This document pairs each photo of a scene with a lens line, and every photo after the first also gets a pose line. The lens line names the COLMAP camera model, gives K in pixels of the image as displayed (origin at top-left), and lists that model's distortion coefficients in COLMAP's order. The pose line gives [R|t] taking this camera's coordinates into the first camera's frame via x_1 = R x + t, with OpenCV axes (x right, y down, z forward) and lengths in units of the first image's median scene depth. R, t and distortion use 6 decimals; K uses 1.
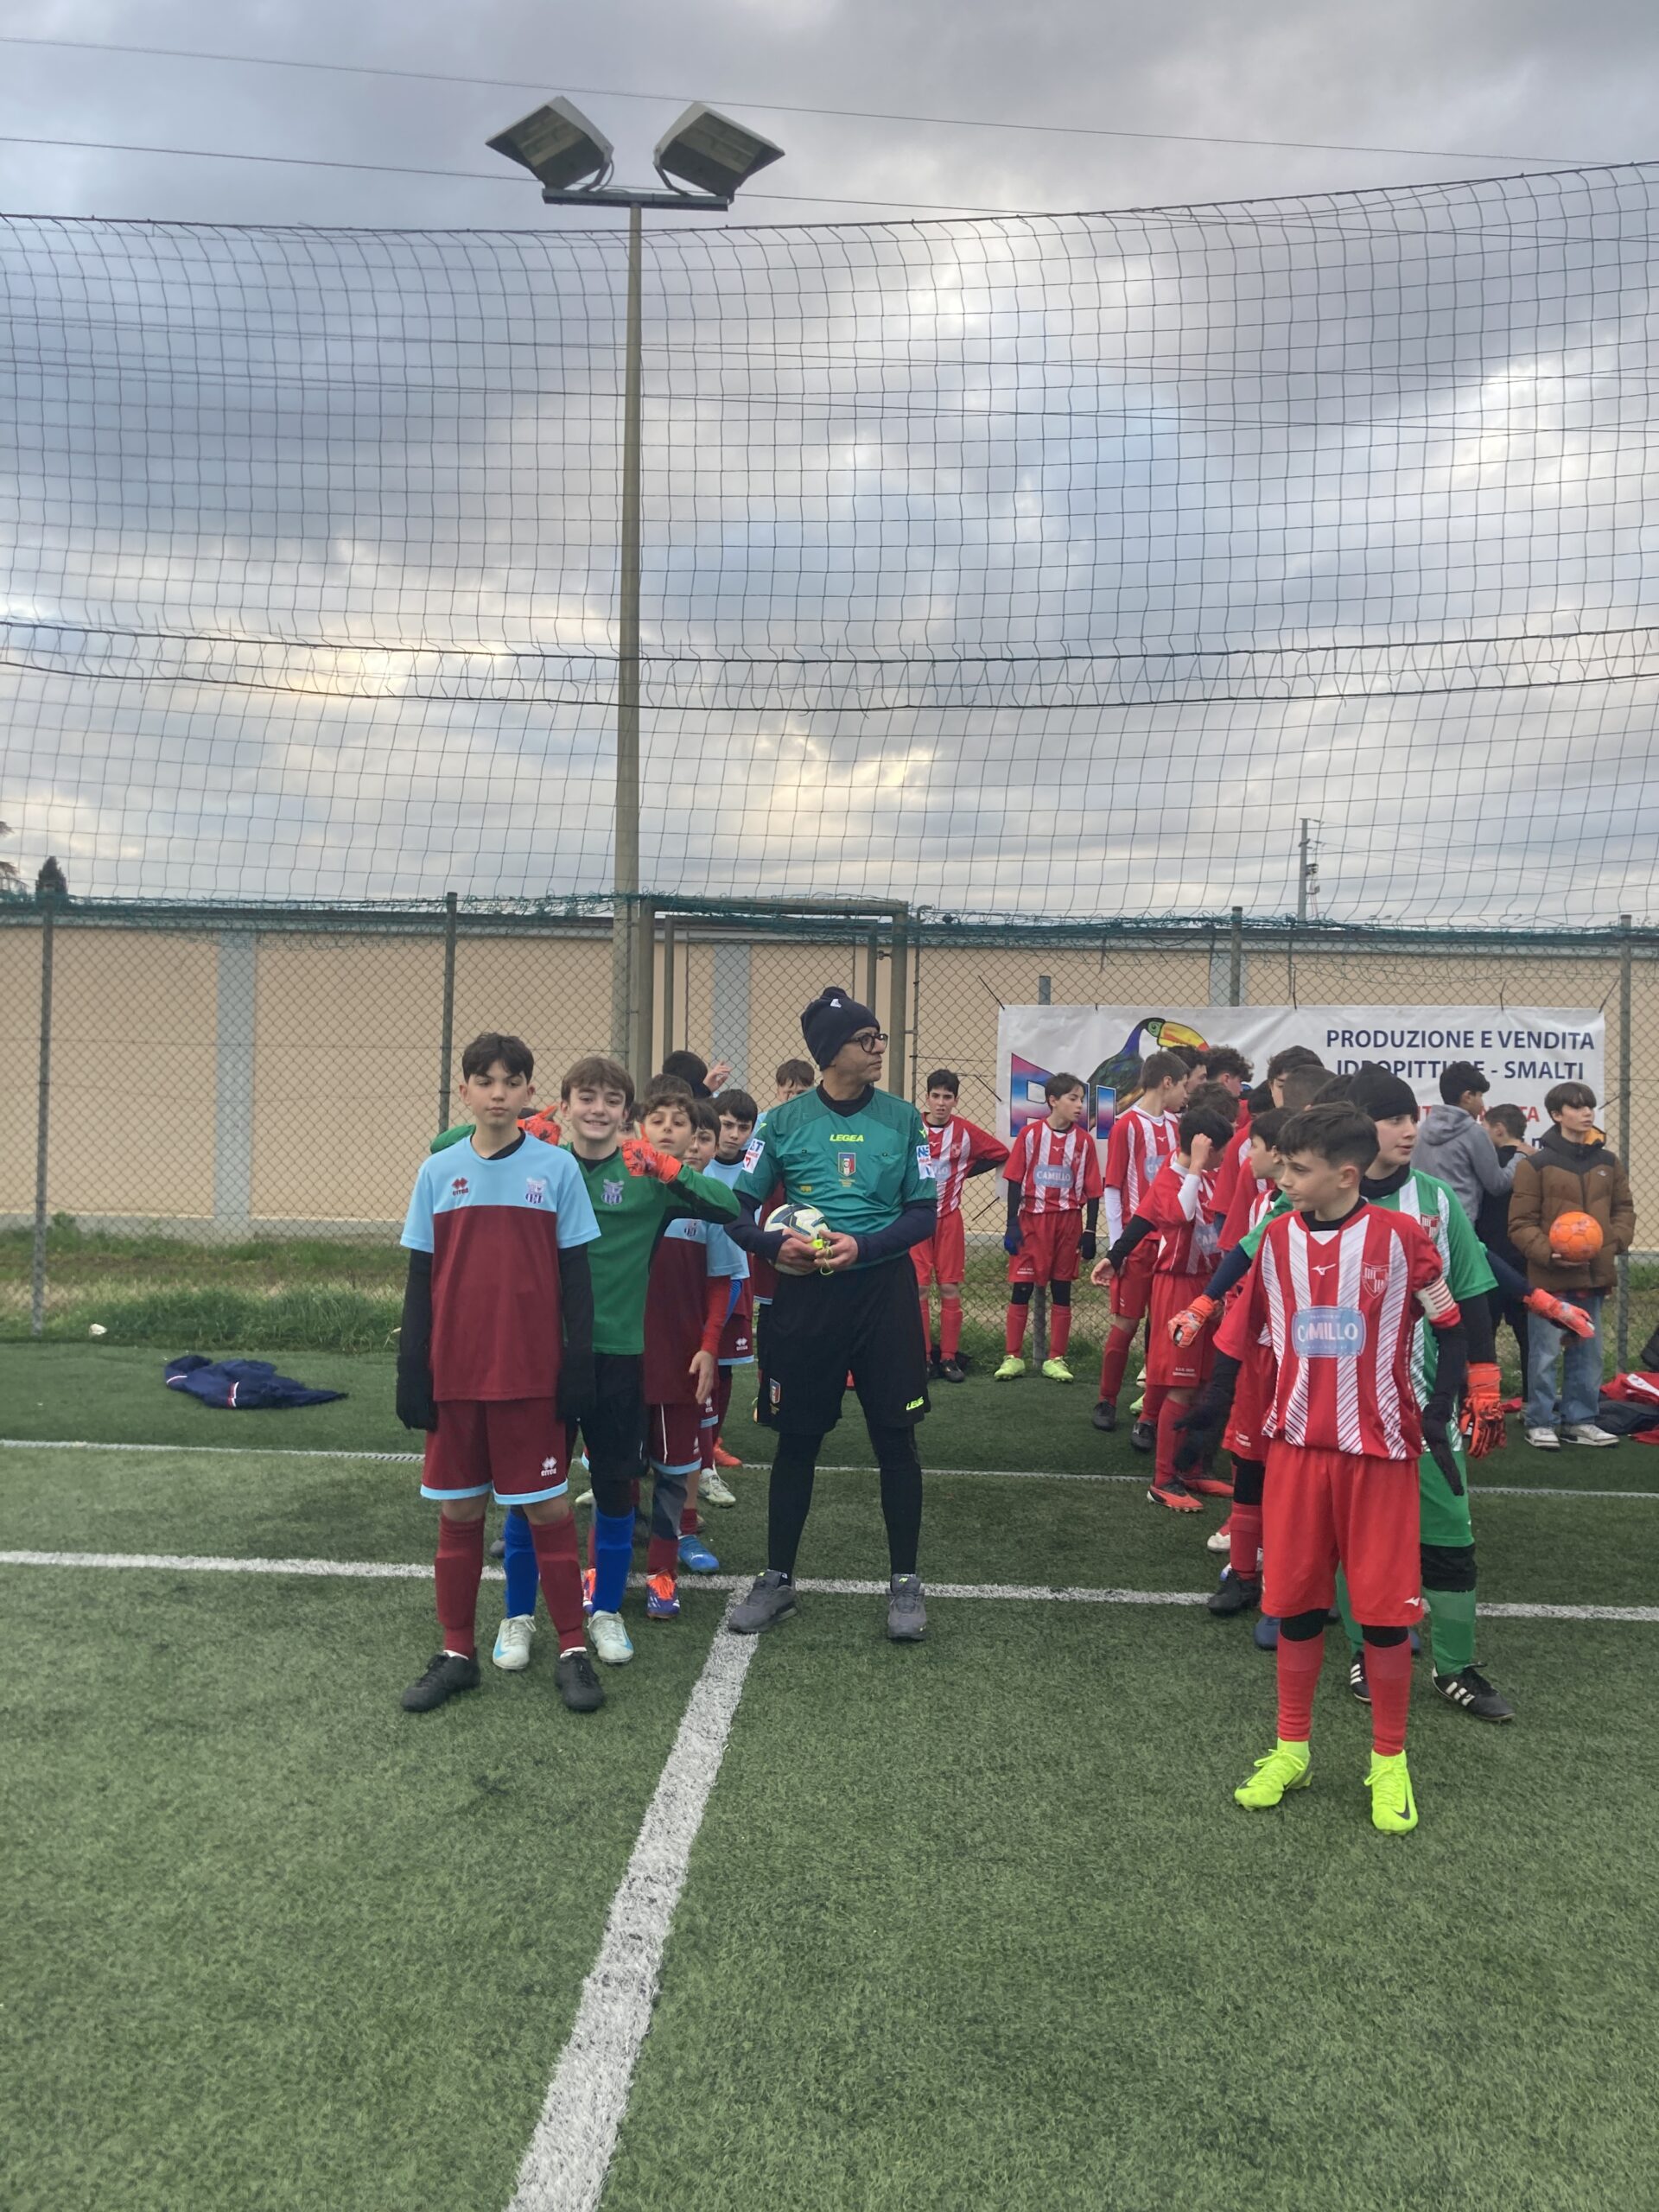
lens RADIAL K [[1808.5, 0, 826.4], [0, 1808.5, 1072.1], [0, 0, 1]] dist [0.015235, -0.029099]
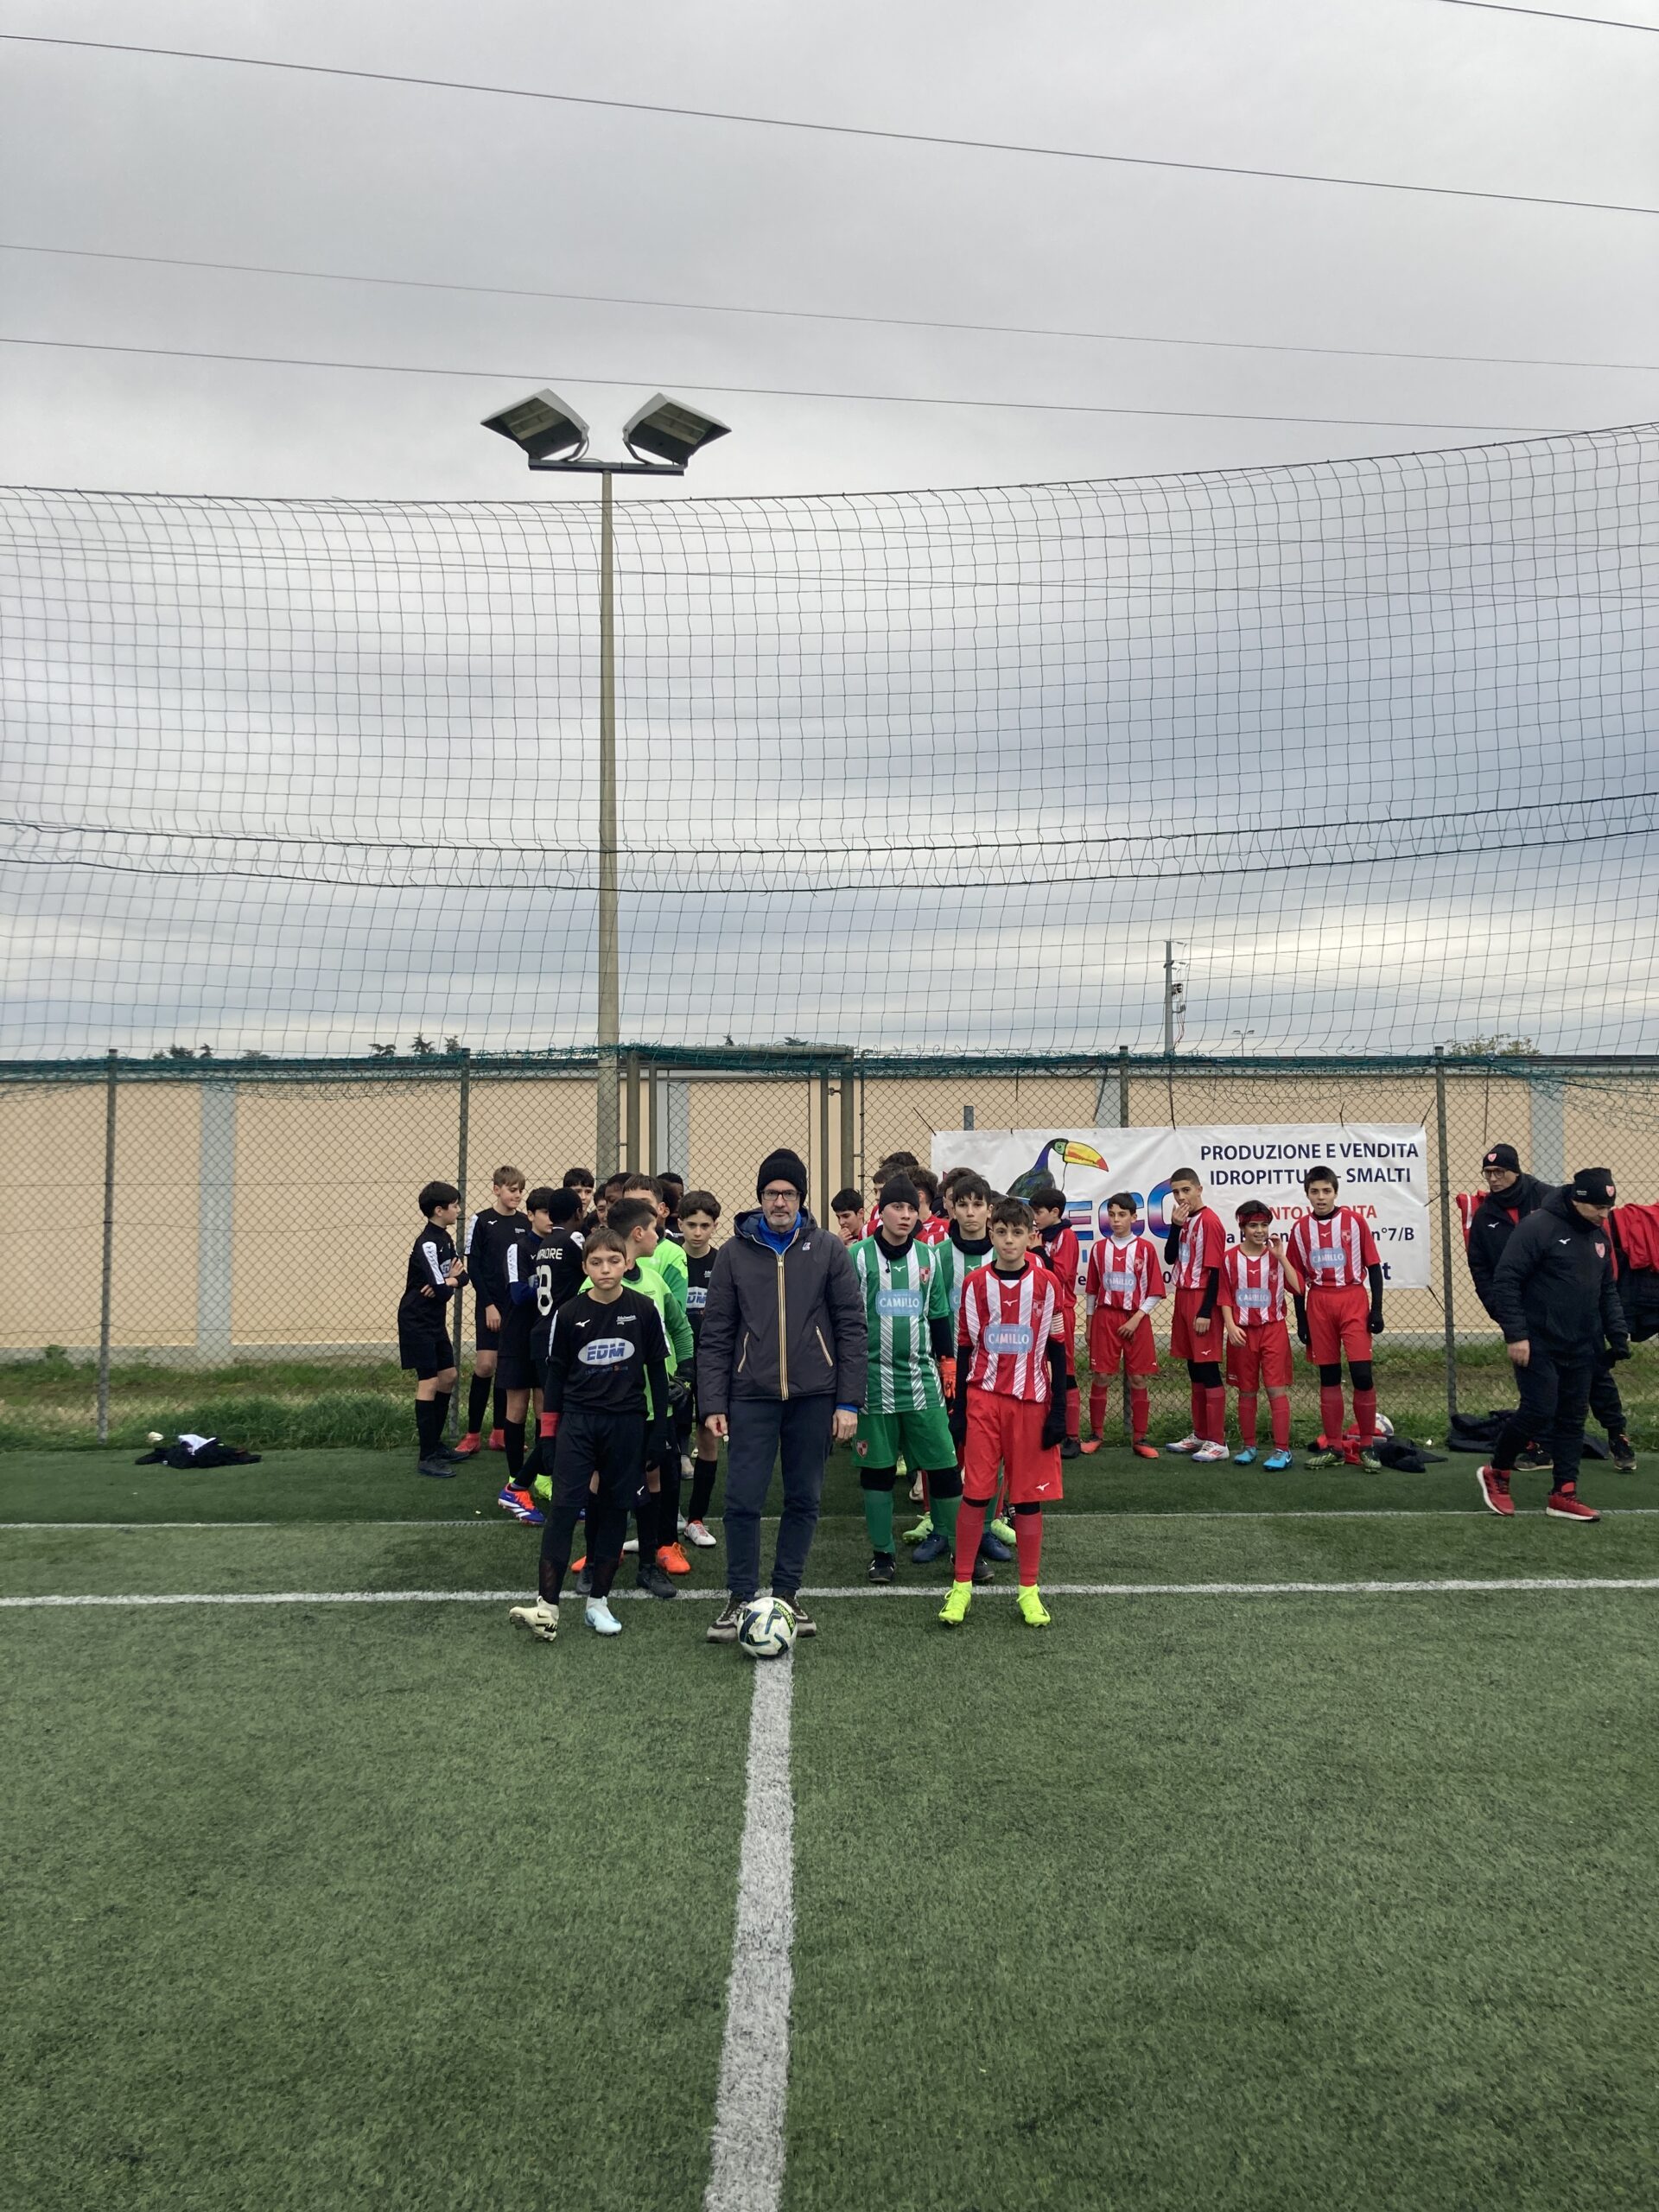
lens RADIAL K [[1808.5, 0, 838.4], [0, 1808.5, 1090.6], [0, 0, 1]] dist [0.015235, -0.029099]
pose [[0.996926, -0.023922, 0.074608, -0.054747], [0.028234, 0.997958, -0.057298, 0.001846], [-0.073085, 0.059228, 0.995565, -0.188237]]
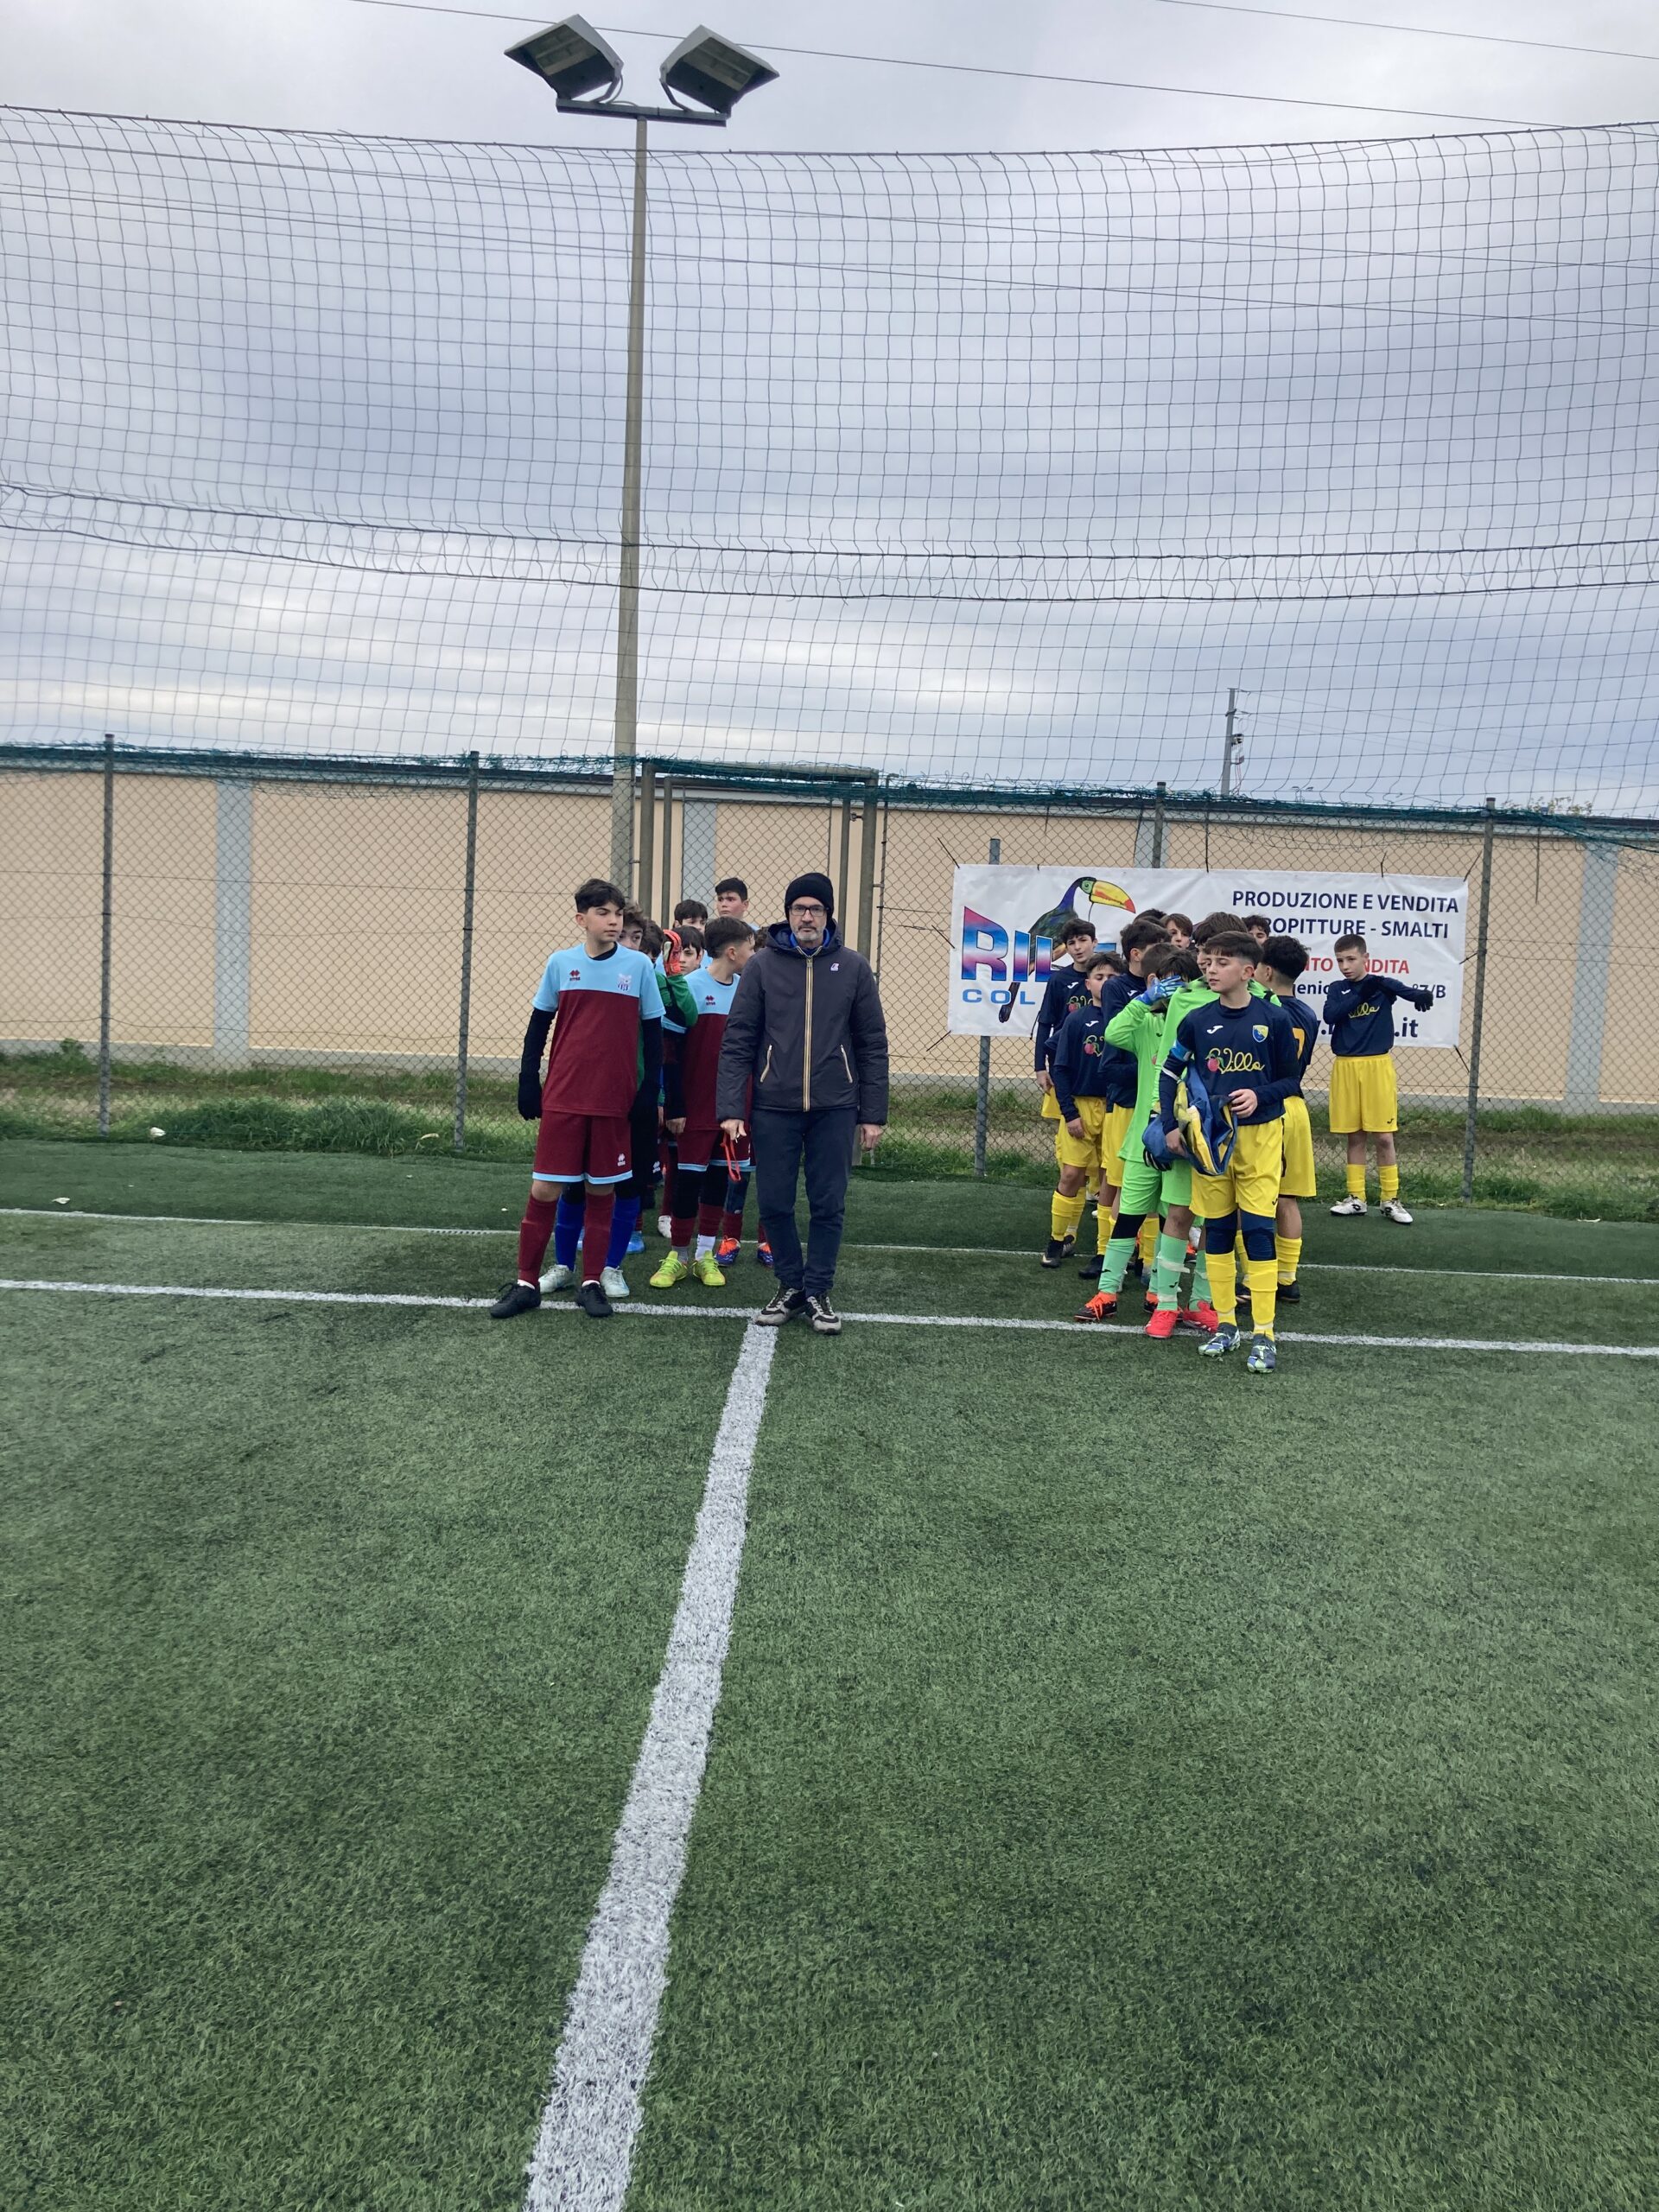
lens RADIAL K [[1808.5, 0, 851.7], [0, 1808.5, 1104.9], [0, 0, 1]] dist [0.015235, -0.029099]
pose [[0.998198, 0.015012, 0.058106, -0.034980], [-0.020409, 0.995415, 0.093445, 0.010043], [-0.056437, -0.094463, 0.993927, -0.158544]]
